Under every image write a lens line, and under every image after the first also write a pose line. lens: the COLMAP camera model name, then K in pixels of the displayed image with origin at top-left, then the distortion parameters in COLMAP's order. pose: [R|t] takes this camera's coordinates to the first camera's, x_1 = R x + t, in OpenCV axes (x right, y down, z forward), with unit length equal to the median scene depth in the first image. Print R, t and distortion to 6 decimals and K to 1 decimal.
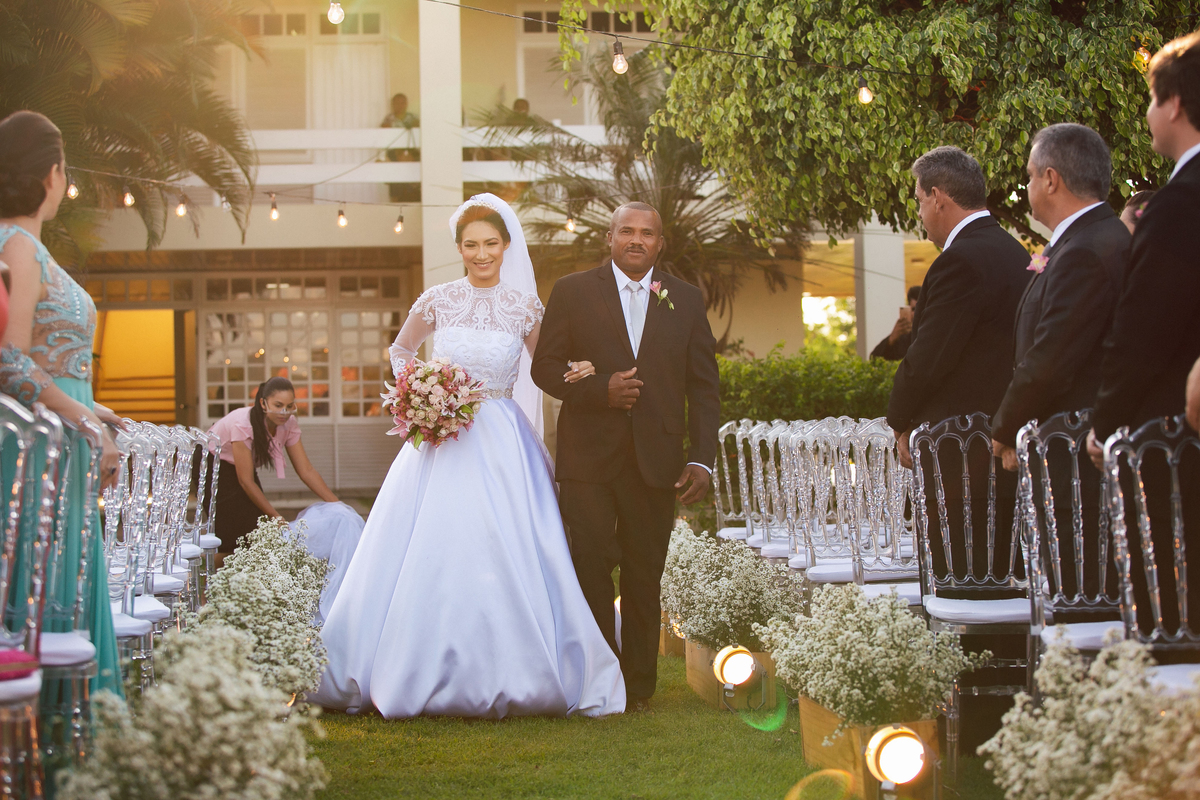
lens RADIAL K [[2455.4, 0, 600.0], [0, 2455.4, 400.0], [0, 0, 1]] dist [-0.294375, 0.360559]
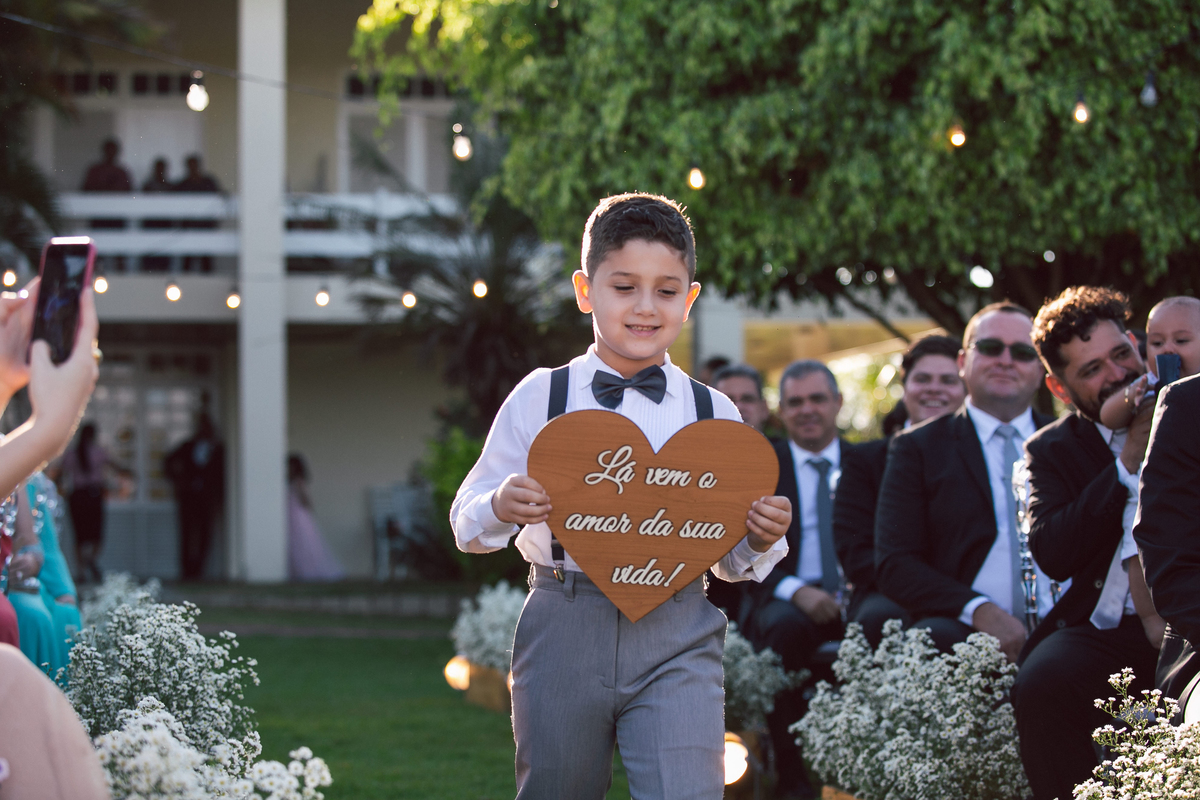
lens RADIAL K [[2732.8, 0, 600.0], [0, 2732.8, 400.0], [0, 0, 1]] dist [-0.015350, 0.037406]
pose [[0.997398, 0.013348, 0.070849, -0.024717], [-0.010617, 0.999191, -0.038777, 0.027966], [-0.071310, 0.037924, 0.996733, -0.247264]]
